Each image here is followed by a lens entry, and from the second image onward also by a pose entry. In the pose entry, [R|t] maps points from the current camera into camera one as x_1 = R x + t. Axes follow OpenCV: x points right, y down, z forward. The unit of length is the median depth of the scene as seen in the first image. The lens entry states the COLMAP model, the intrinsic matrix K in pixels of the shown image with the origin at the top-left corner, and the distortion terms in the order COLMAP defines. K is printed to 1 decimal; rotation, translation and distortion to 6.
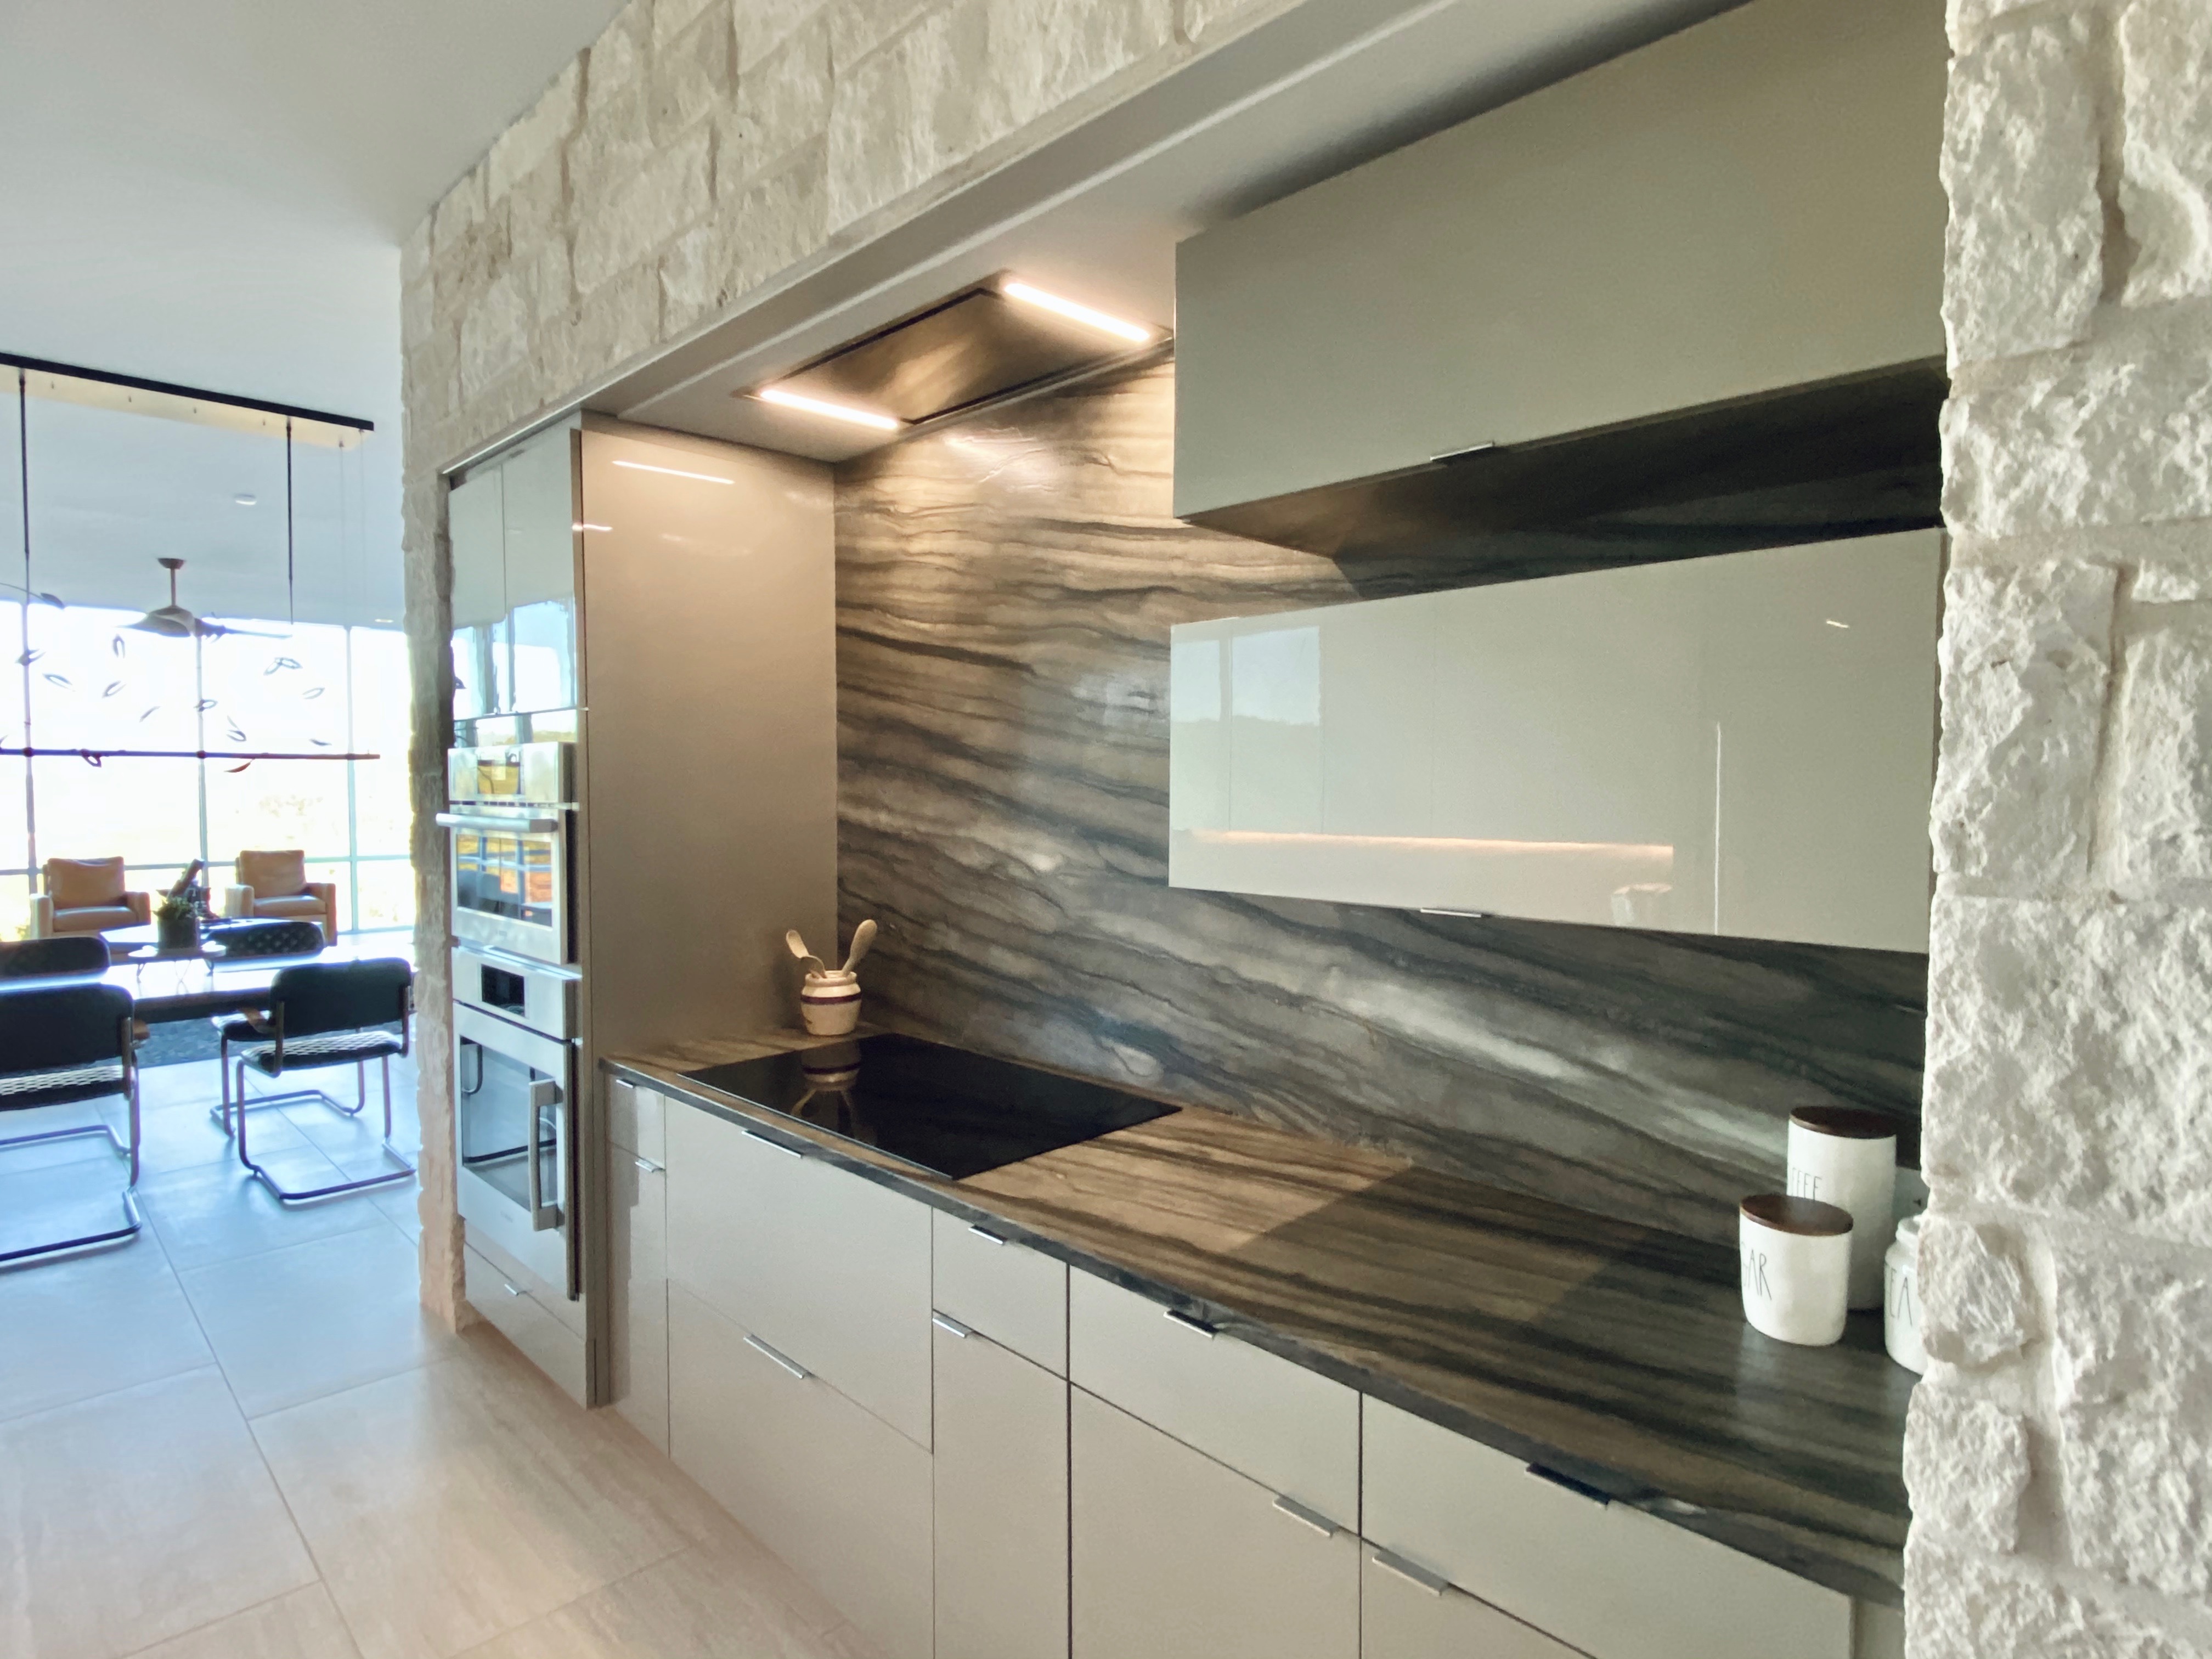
lens RADIAL K [[1171.4, 0, 1111.5], [0, 1171.4, 812.7], [0, 0, 1]] dist [-0.004146, 0.002077]
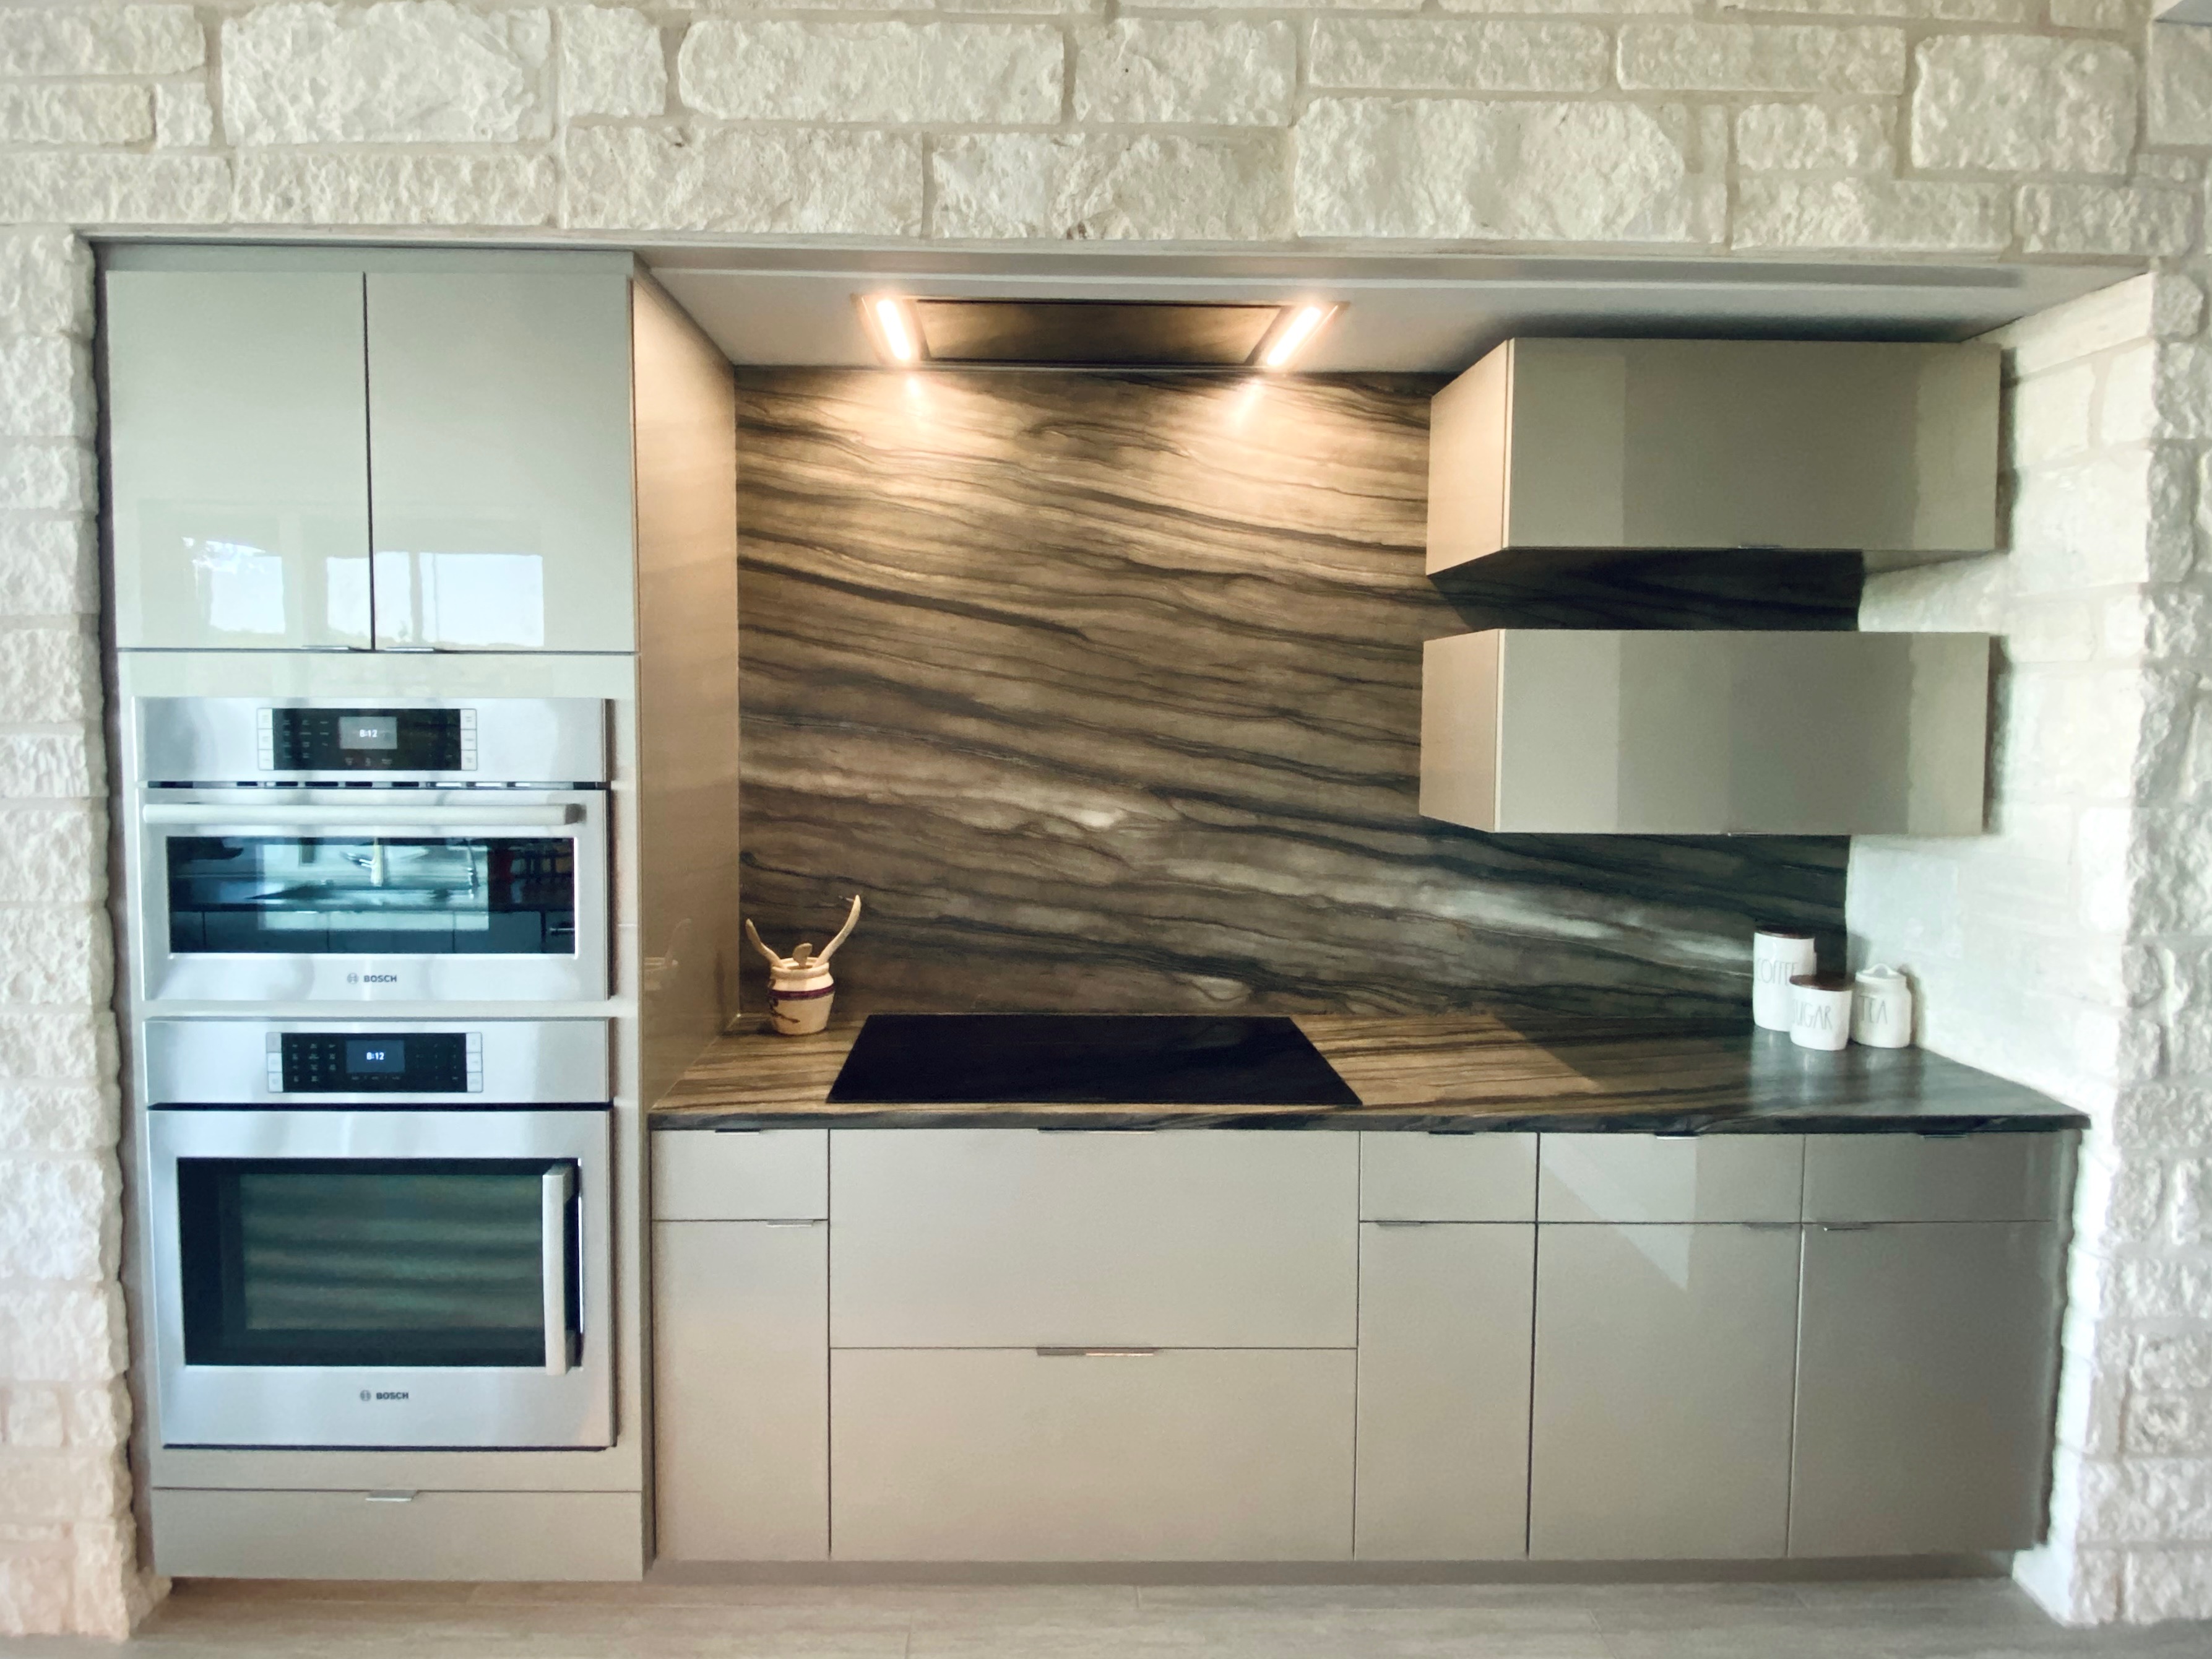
lens RADIAL K [[1090.1, 0, 1100.5], [0, 1090.1, 746.0], [0, 0, 1]] dist [-0.008698, -0.002683]
pose [[0.709994, -0.017851, 0.703982, -0.850868], [0.013190, 0.999840, 0.012050, -0.039711], [-0.704084, 0.000731, 0.710116, 0.349516]]
